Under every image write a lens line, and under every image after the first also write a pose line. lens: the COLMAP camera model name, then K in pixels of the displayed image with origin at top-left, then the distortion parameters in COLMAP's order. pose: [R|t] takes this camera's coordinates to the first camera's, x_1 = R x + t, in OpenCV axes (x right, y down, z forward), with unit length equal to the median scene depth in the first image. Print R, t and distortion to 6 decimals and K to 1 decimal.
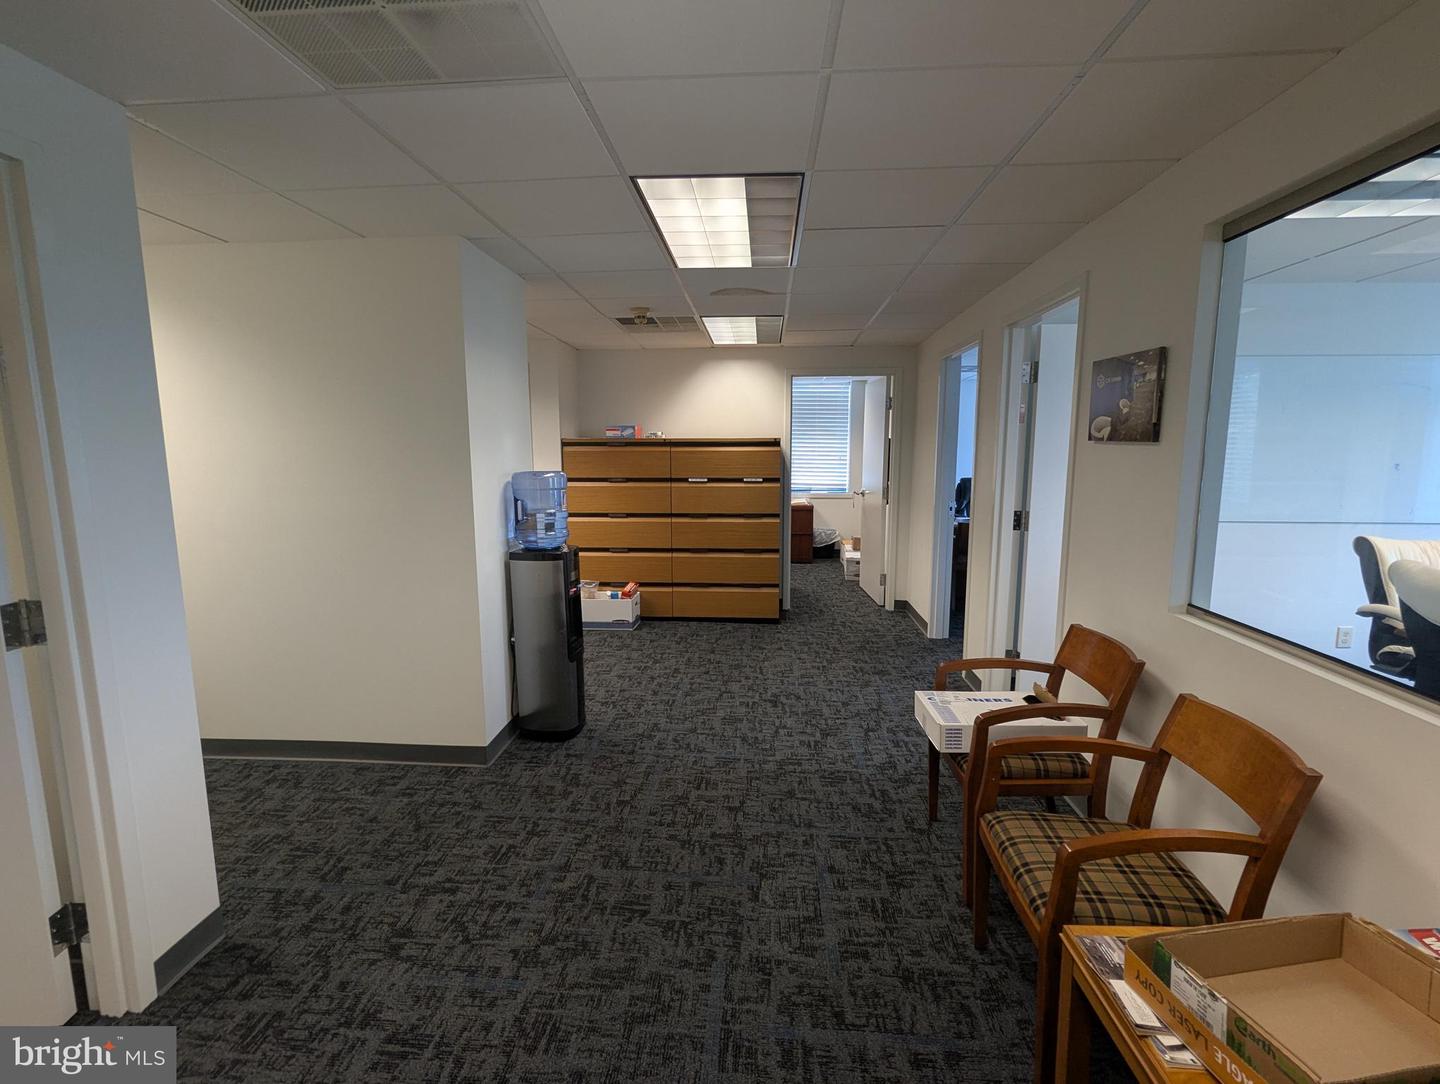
lens RADIAL K [[680.9, 0, 722.3], [0, 680.9, 542.1], [0, 0, 1]] dist [0.006408, 0.000856]
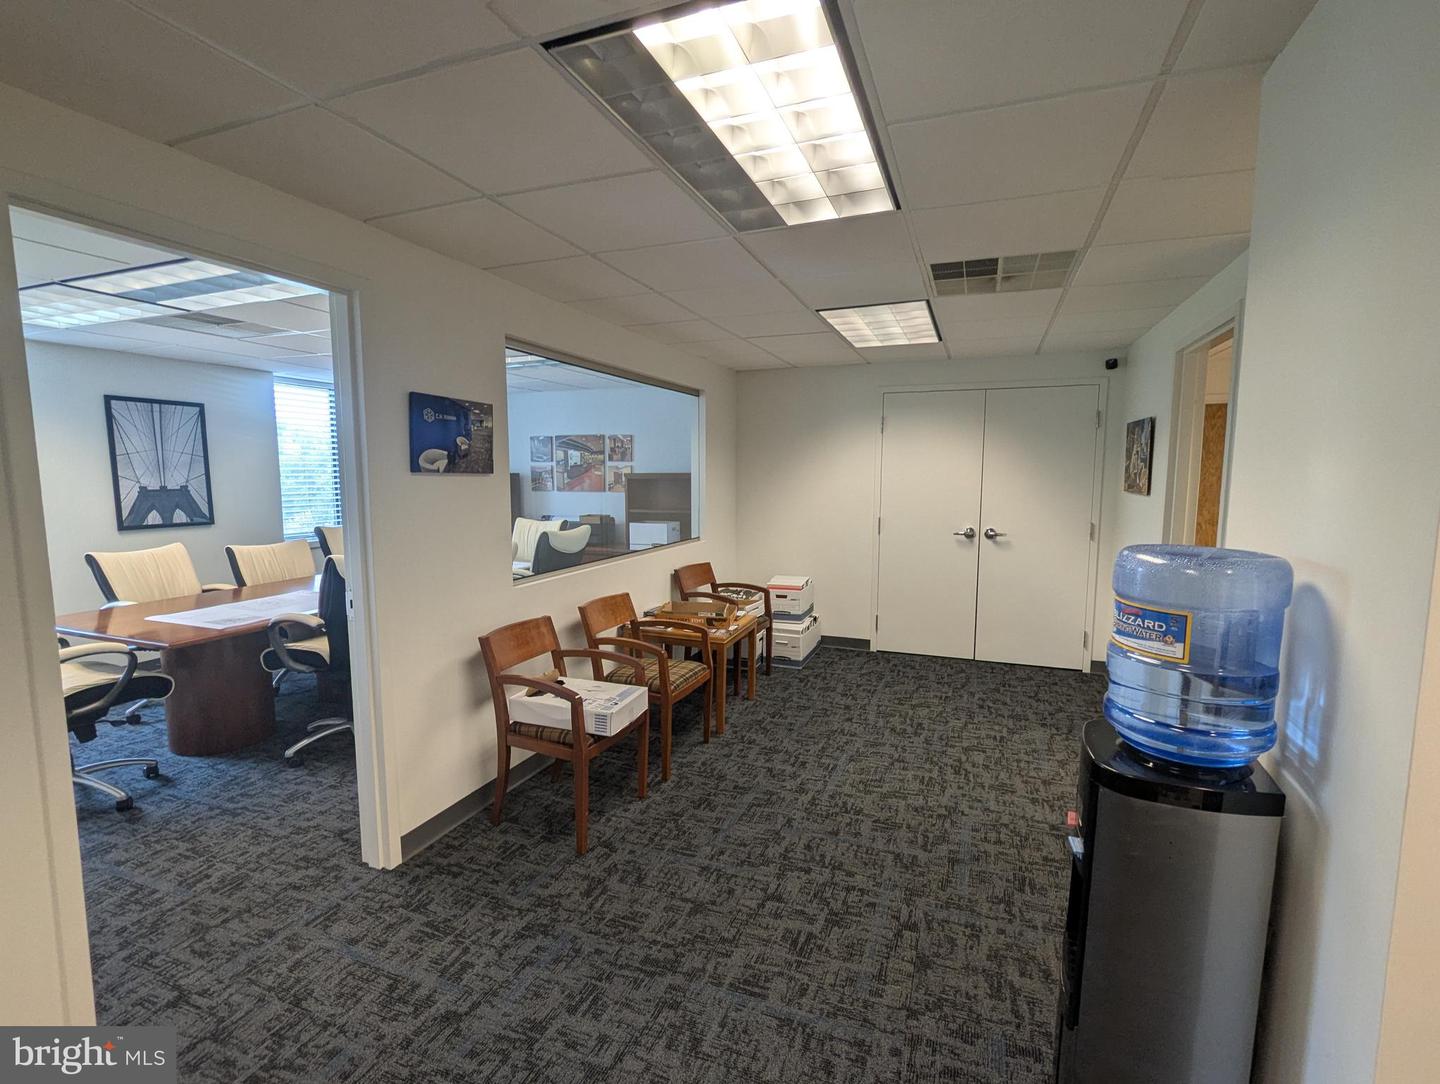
lens RADIAL K [[680.9, 0, 712.4], [0, 680.9, 543.1], [0, 0, 1]] dist [0.006408, 0.000856]
pose [[-0.949774, -0.030712, 0.311425, -0.180641], [0.047053, 0.969843, 0.239145, -0.280566], [-0.309378, 0.241787, -0.919687, 1.903621]]
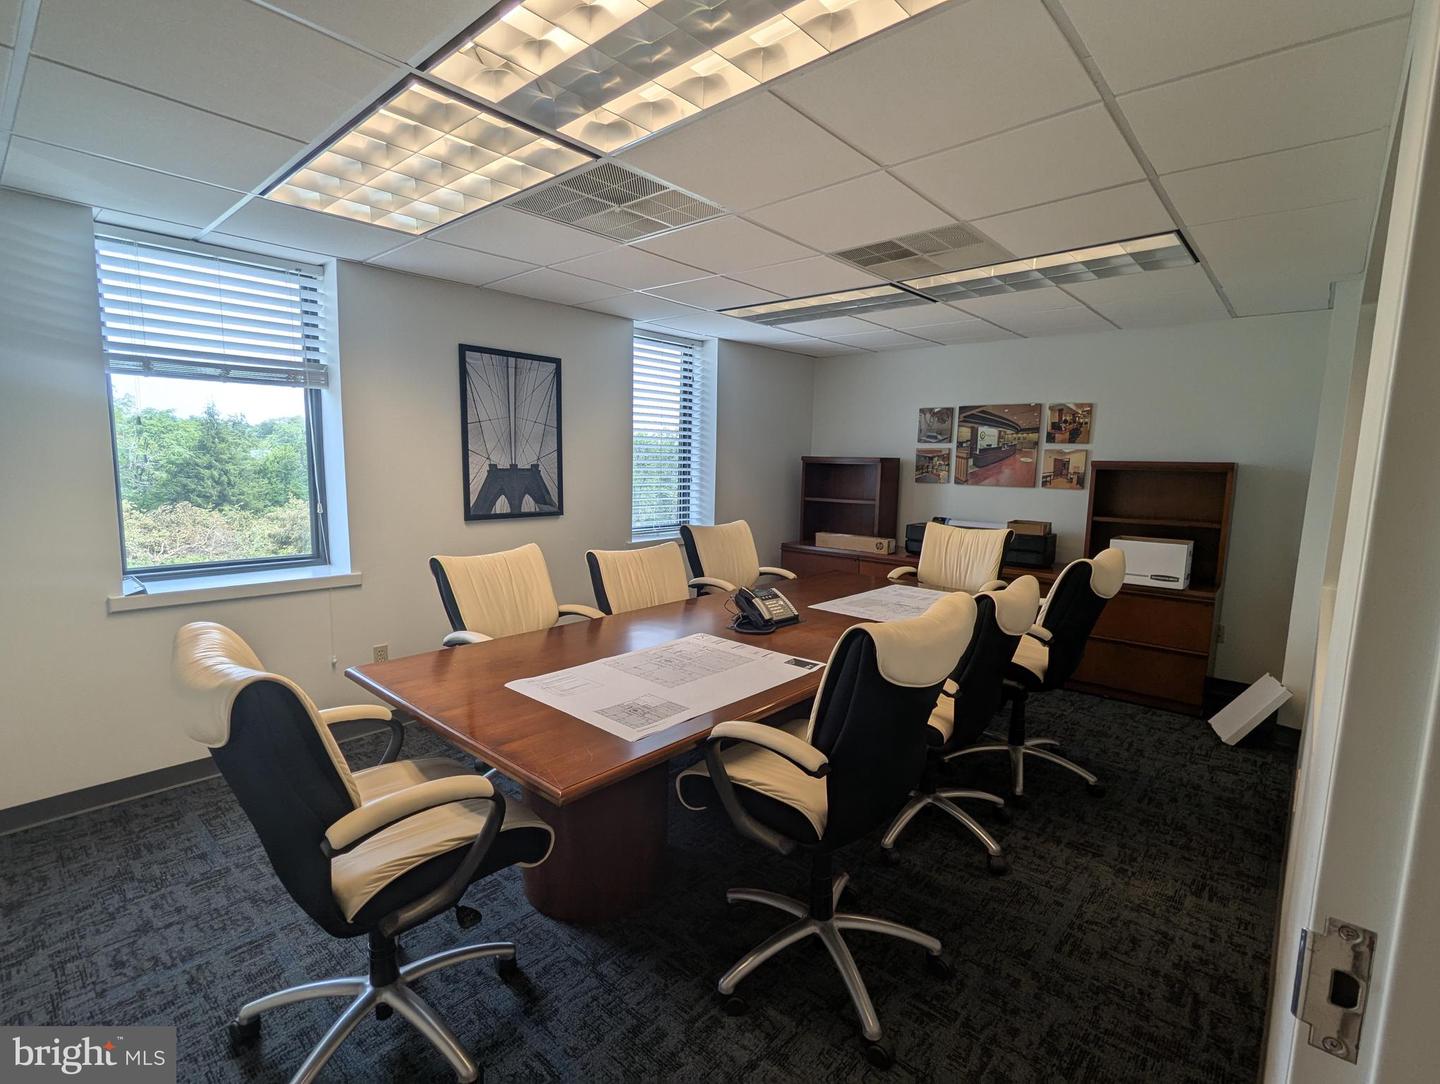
lens RADIAL K [[680.9, 0, 720.6], [0, 680.9, 543.3], [0, 0, 1]] dist [0.006408, 0.000856]
pose [[-0.789891, -0.090979, 0.606462, 0.161020], [0.069327, 0.969347, 0.235713, -0.246458], [-0.609317, 0.228231, -0.759371, 1.716497]]
